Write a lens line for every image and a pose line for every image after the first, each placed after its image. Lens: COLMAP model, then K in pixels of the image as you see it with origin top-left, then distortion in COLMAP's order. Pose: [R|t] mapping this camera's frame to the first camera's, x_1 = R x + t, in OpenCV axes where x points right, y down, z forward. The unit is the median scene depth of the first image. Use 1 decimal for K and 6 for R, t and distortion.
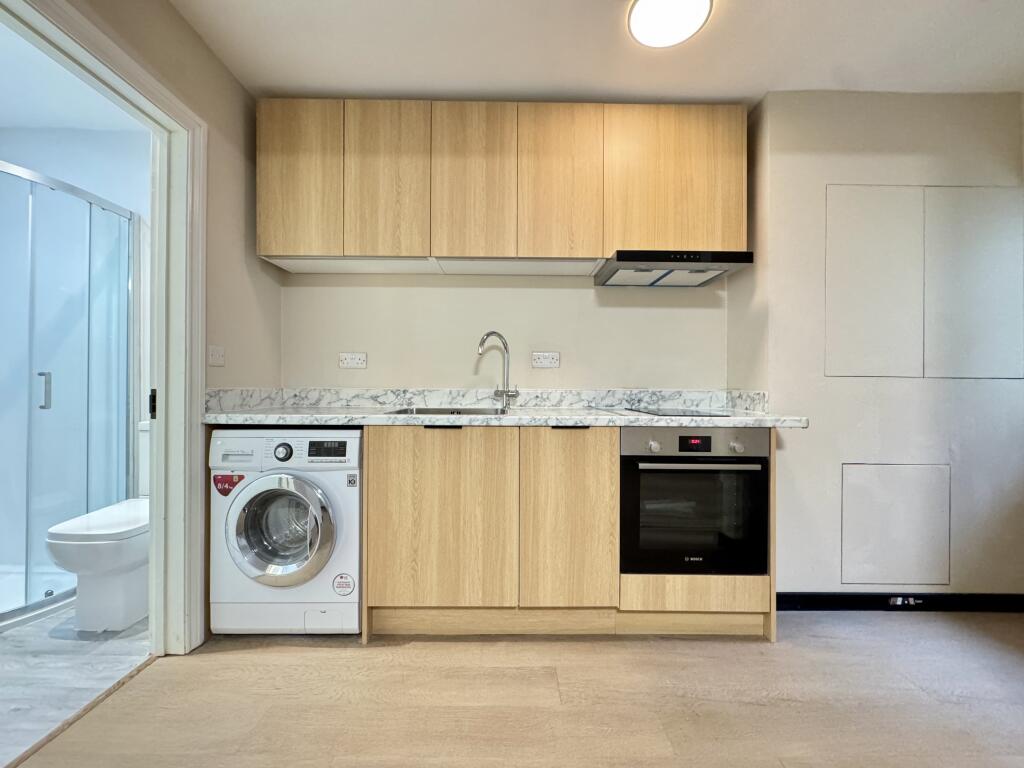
lens RADIAL K [[401.0, 0, 512.0], [0, 401.0, 384.0], [0, 0, 1]] dist [-0.006860, -0.000010]
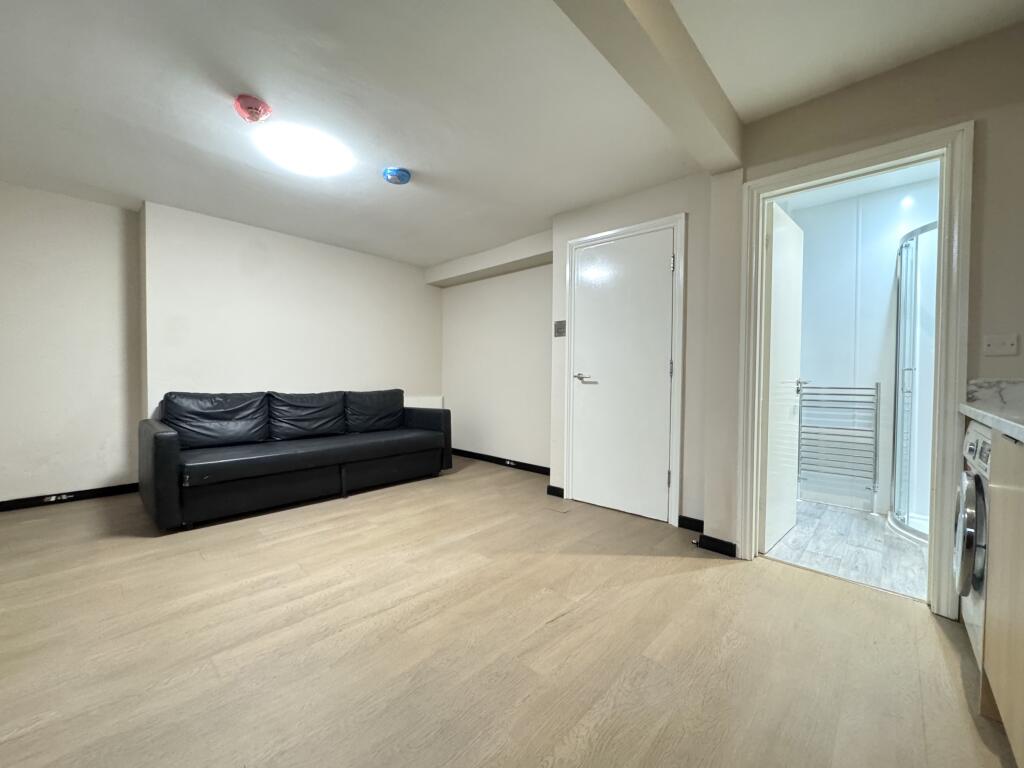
lens RADIAL K [[401.0, 0, 512.0], [0, 401.0, 384.0], [0, 0, 1]] dist [-0.006860, -0.000010]
pose [[-0.689148, 0.005967, -0.724596, 0.767588], [-0.009288, 0.999811, 0.017068, 0.016751], [0.724561, 0.018492, -0.688962, 0.834102]]
